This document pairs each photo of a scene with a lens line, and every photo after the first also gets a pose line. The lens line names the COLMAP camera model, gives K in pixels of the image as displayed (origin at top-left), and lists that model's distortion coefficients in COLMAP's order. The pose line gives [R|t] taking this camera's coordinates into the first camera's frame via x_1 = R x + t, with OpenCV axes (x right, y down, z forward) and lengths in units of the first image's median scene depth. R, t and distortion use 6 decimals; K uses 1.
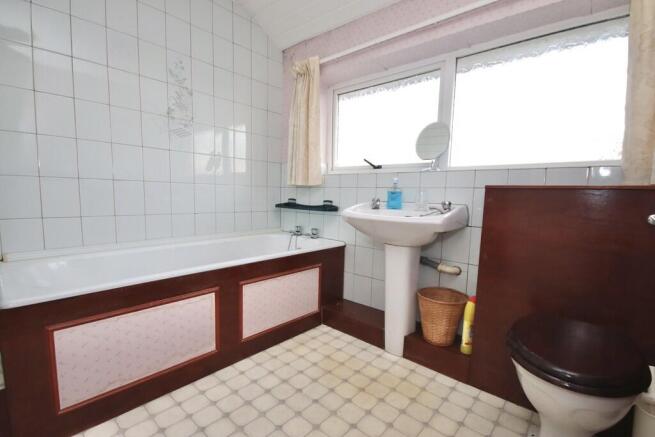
lens RADIAL K [[302.7, 0, 329.8], [0, 302.7, 226.8], [0, 0, 1]] dist [-0.002232, -0.000351]
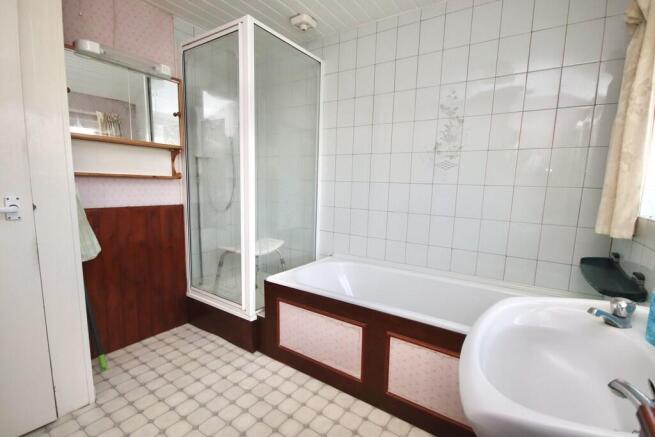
lens RADIAL K [[302.7, 0, 329.8], [0, 302.7, 226.8], [0, 0, 1]] dist [-0.002232, -0.000351]
pose [[0.127261, 0.125470, -0.983901, 0.464573], [-0.129996, 0.985520, 0.108862, -0.178715], [0.983314, 0.114050, 0.141728, 0.532284]]
